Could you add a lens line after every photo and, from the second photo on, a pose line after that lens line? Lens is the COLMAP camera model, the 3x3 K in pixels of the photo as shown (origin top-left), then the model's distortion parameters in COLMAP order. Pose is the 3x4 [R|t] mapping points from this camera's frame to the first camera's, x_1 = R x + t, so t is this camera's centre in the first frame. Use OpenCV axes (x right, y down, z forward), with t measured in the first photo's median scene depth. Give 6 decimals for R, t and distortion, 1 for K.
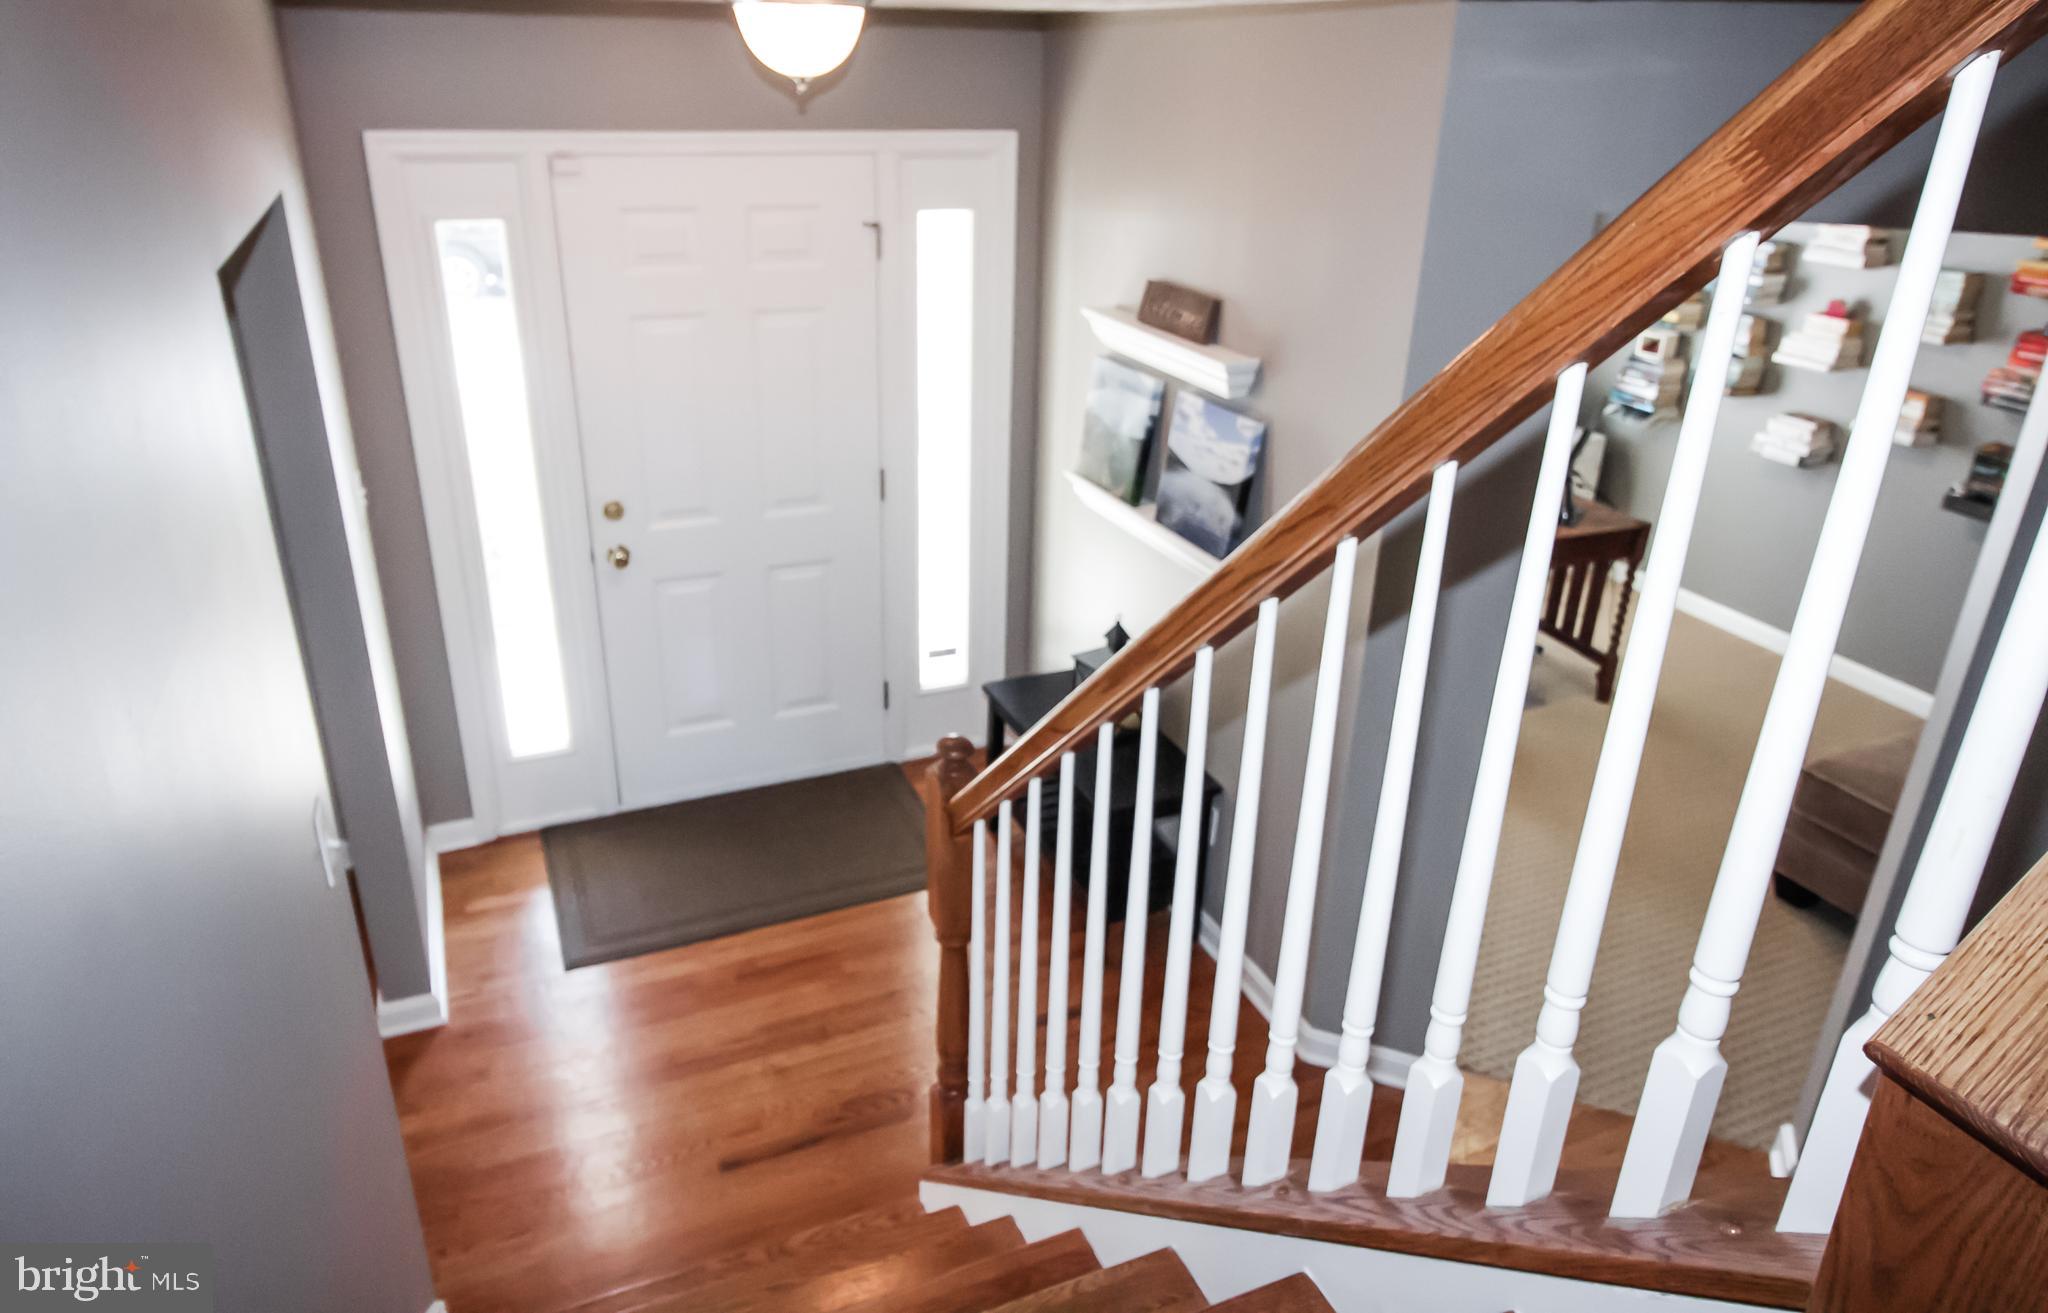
lens RADIAL K [[1318.1, 0, 1014.0], [0, 1318.1, 640.8], [0, 0, 1]] dist [-0.003738, -0.004031]
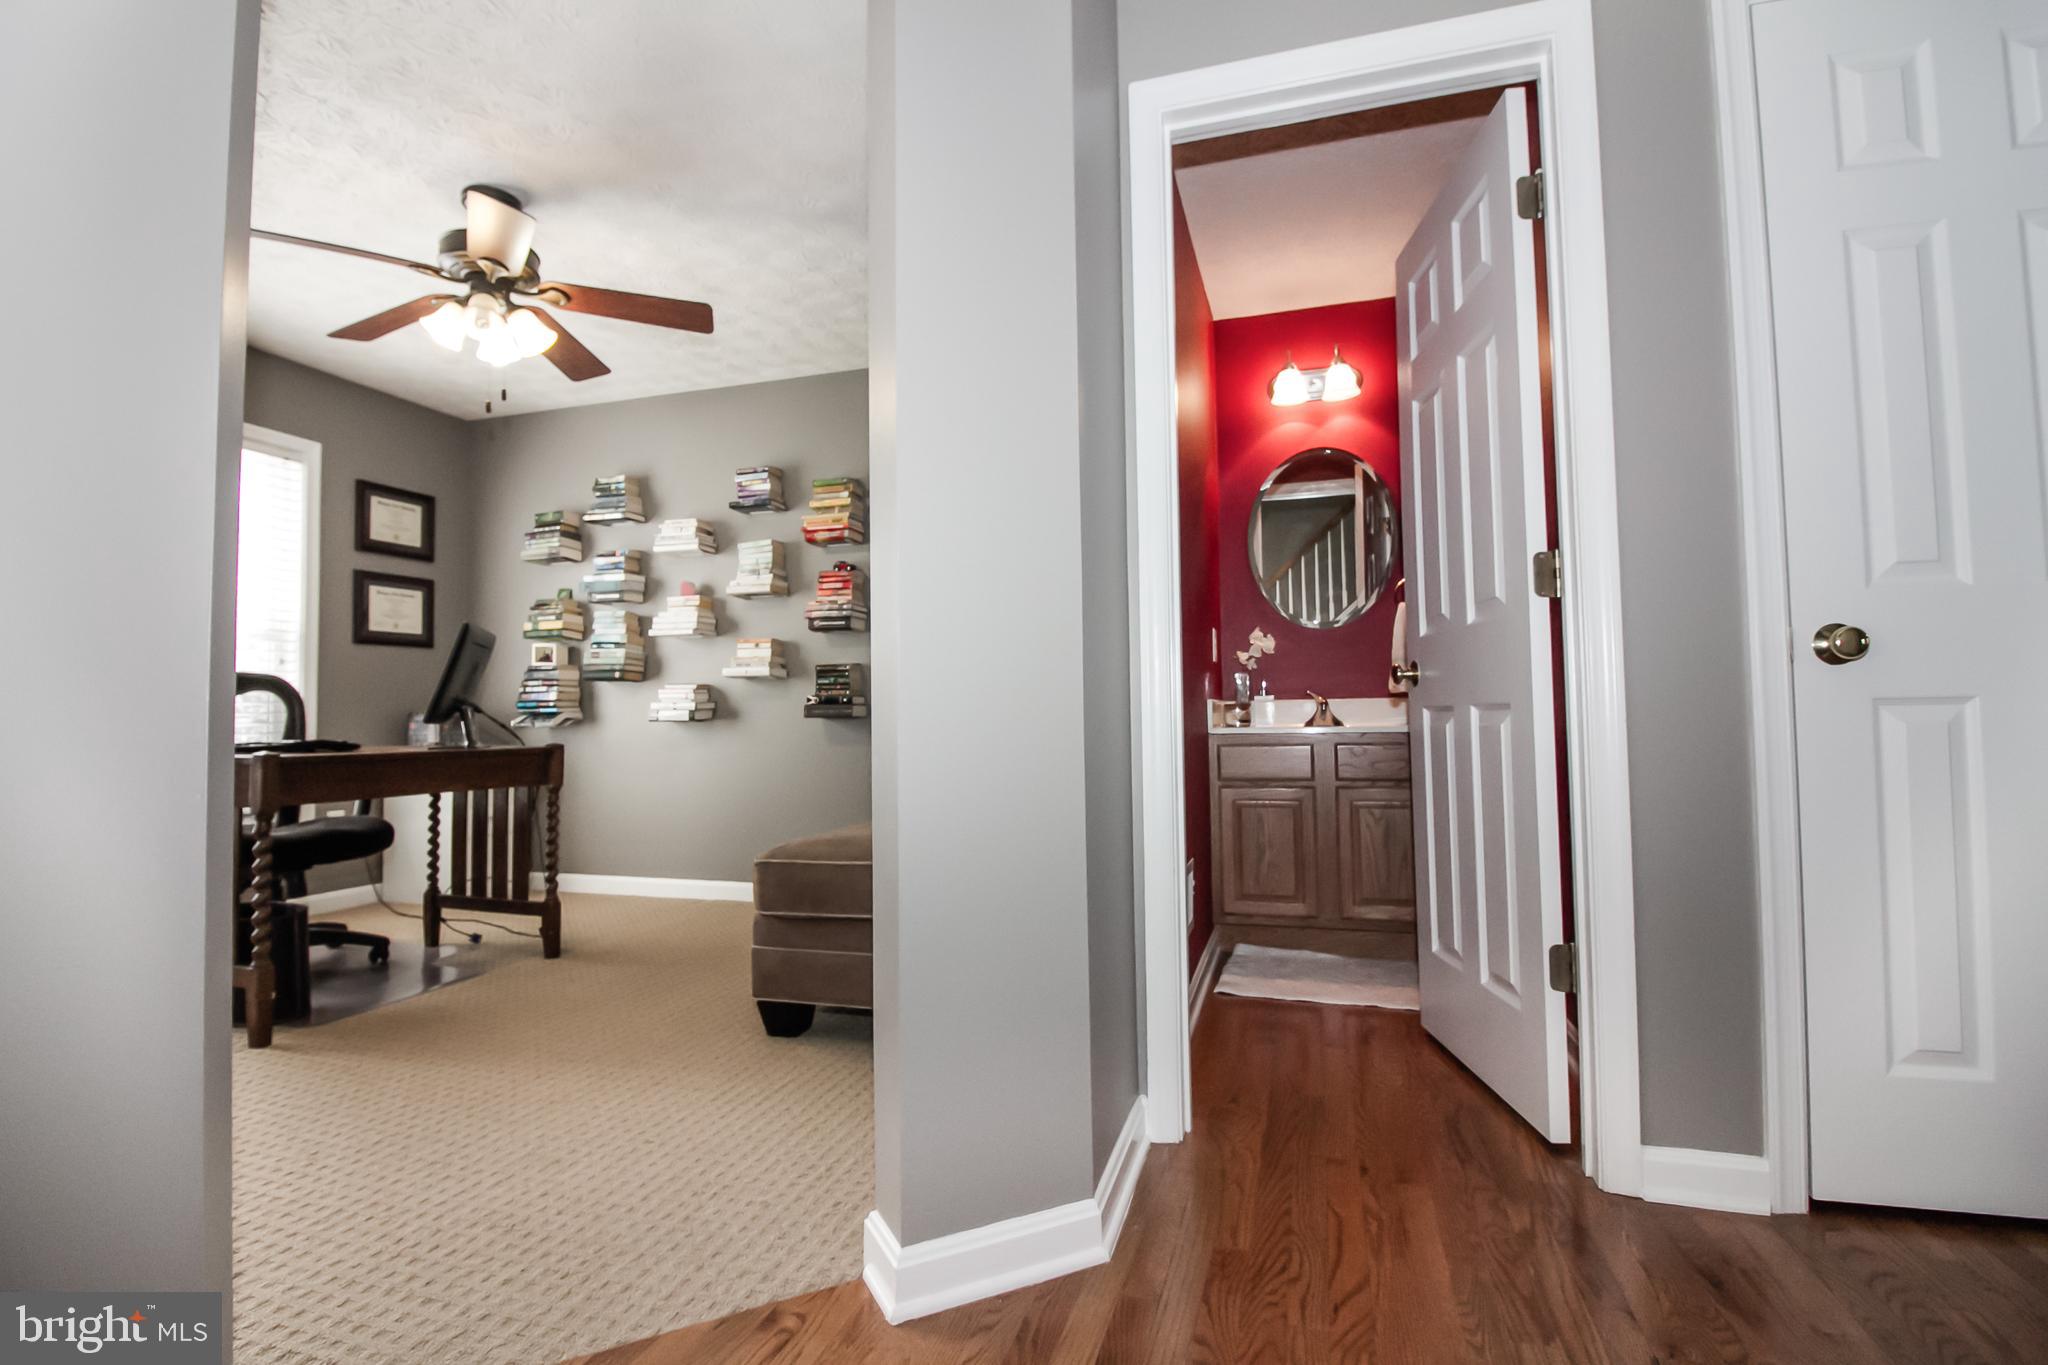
lens RADIAL K [[957.0, 0, 1007.3], [0, 957.0, 684.7], [0, 0, 1]] dist [0.003110, 0.000157]
pose [[0.656615, -0.003322, 0.754218, 0.158315], [0.326641, 0.902598, -0.280396, 0.164053], [-0.679825, 0.430471, 0.593745, 0.321077]]
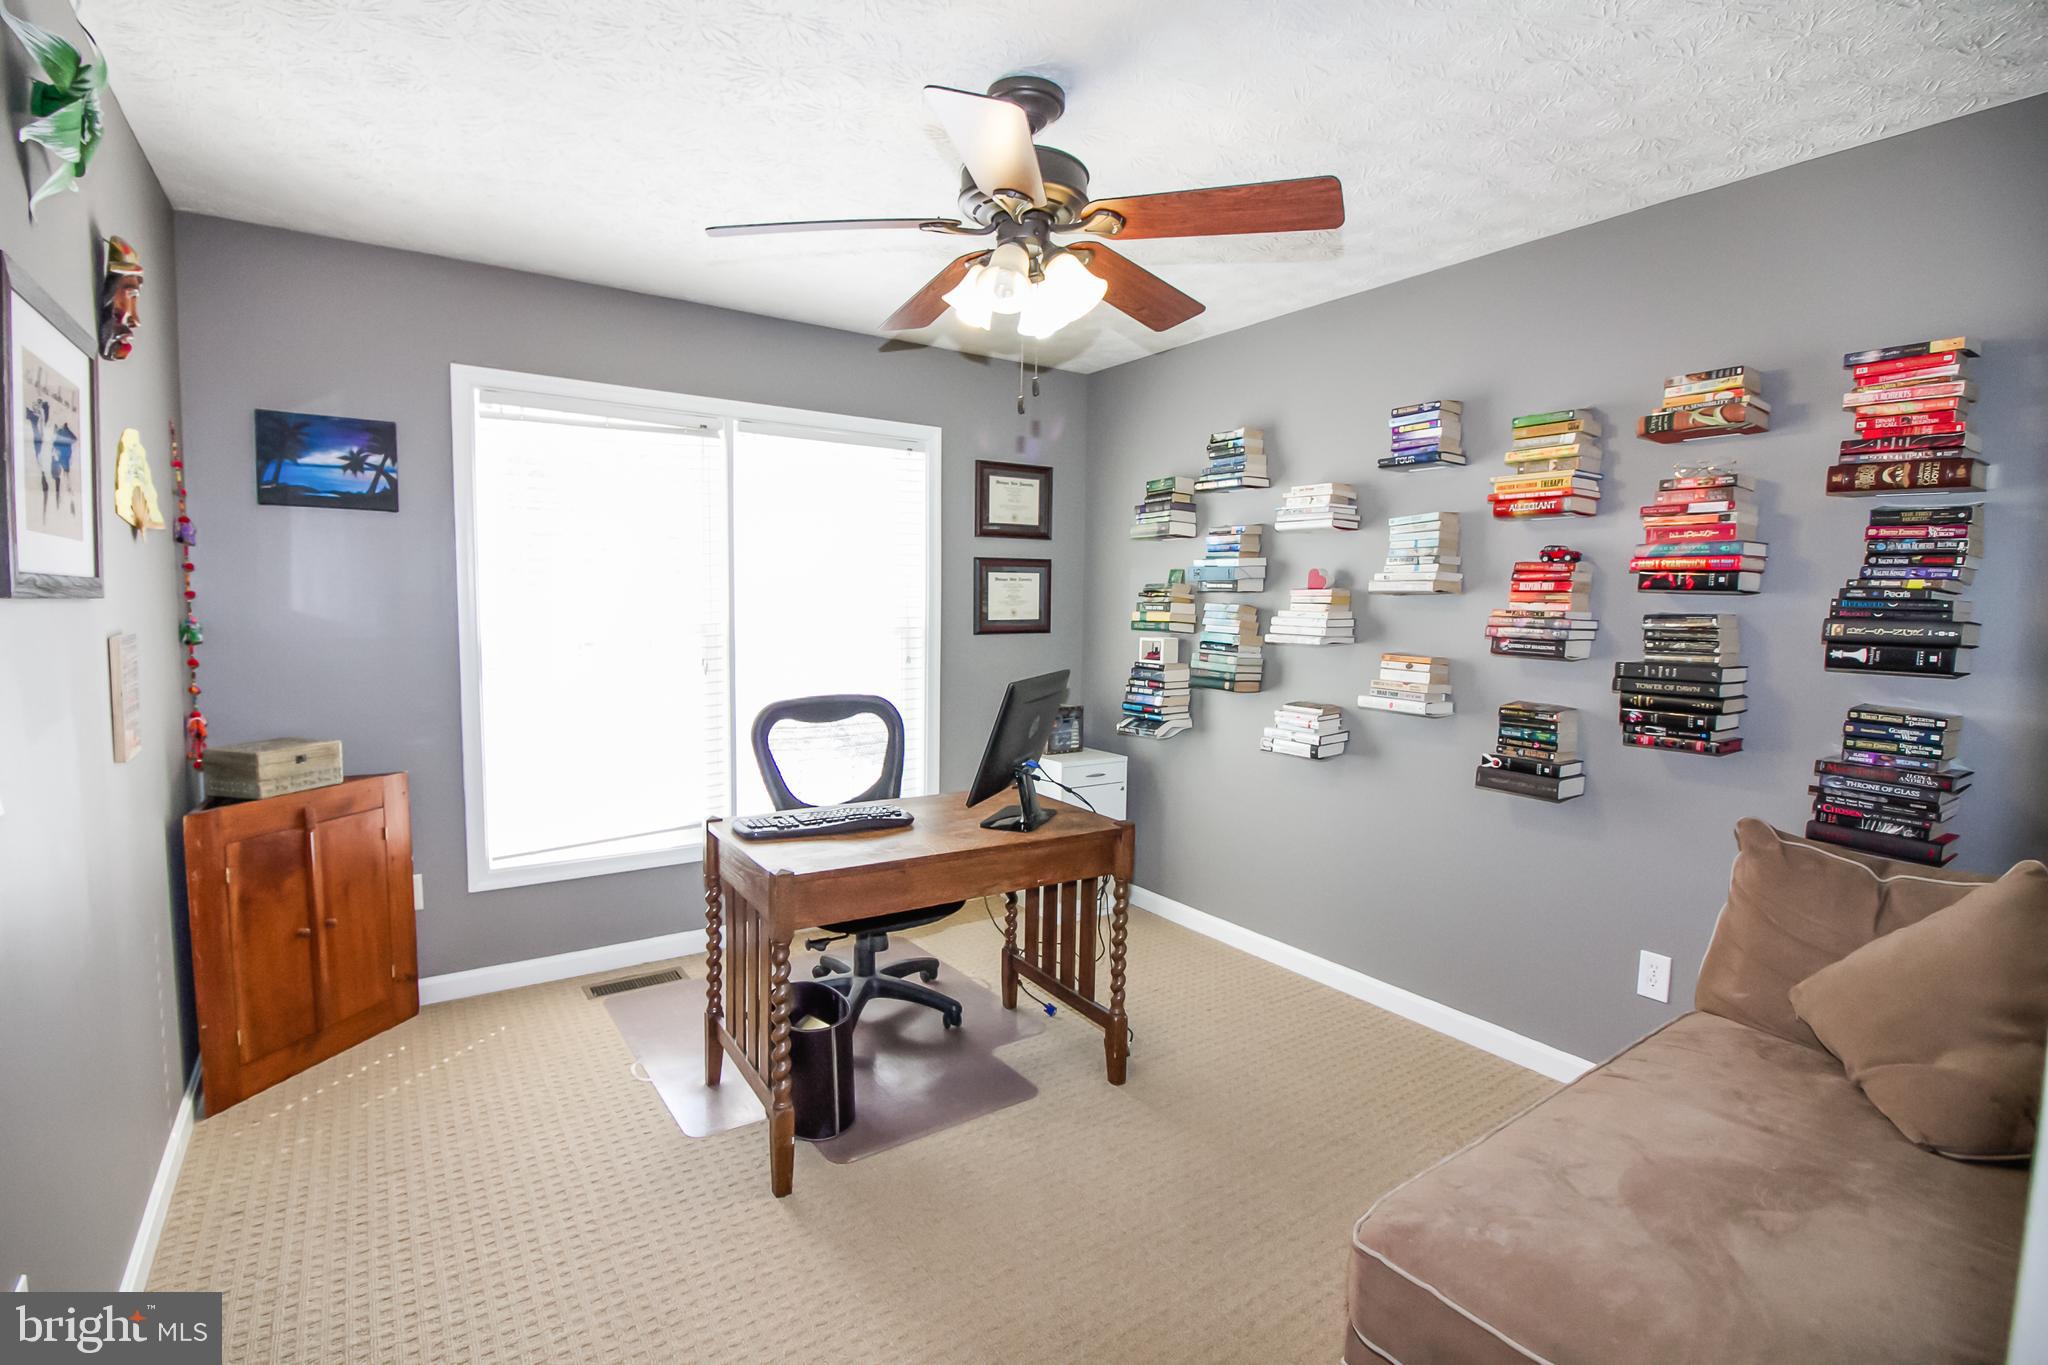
lens RADIAL K [[957.0, 0, 1018.8], [0, 957.0, 677.5], [0, 0, 1]] dist [0.003110, 0.000157]
pose [[0.981935, -0.021534, 0.187989, 0.302234], [0.081231, 0.945269, -0.316020, -0.001741], [-0.170895, 0.325582, 0.929942, 0.451960]]
